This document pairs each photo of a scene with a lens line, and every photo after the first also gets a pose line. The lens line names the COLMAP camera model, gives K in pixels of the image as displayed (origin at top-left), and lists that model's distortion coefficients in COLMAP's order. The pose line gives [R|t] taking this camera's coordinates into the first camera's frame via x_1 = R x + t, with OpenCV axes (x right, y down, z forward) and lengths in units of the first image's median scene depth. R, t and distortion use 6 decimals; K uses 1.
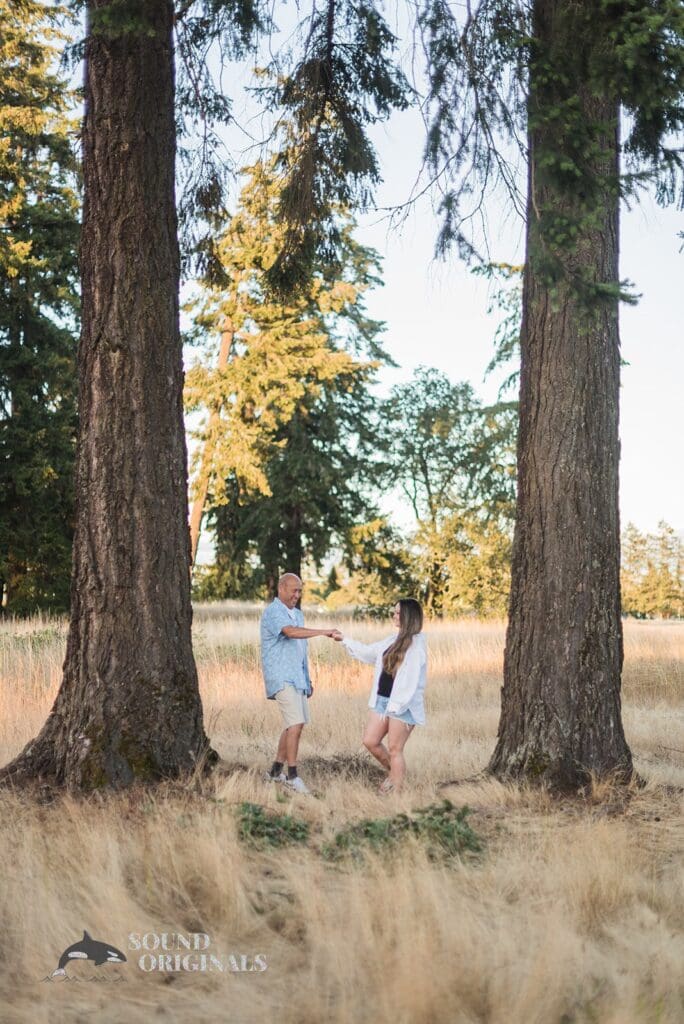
lens RADIAL K [[1526.4, 0, 342.0], [0, 1526.4, 512.0], [0, 0, 1]] dist [0.001512, 0.110698]
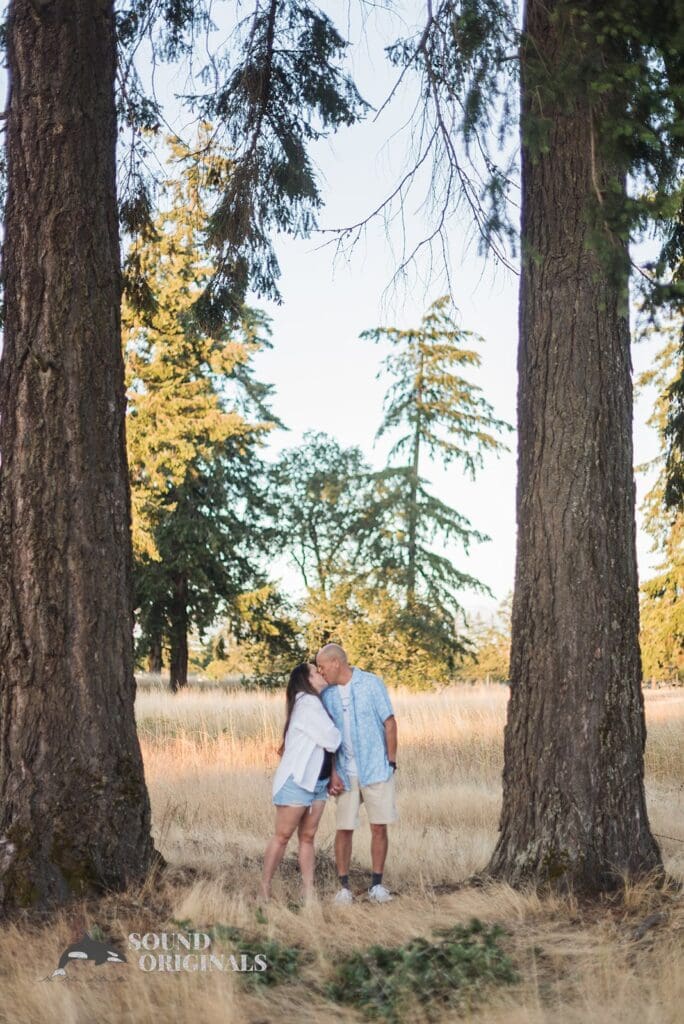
lens RADIAL K [[1526.4, 0, 342.0], [0, 1526.4, 512.0], [0, 0, 1]] dist [0.001512, 0.110698]
pose [[0.996700, 0.002484, 0.081129, -0.038481], [0.001160, 0.998994, -0.044837, 0.006324], [-0.081159, 0.044783, 0.995695, 0.113920]]
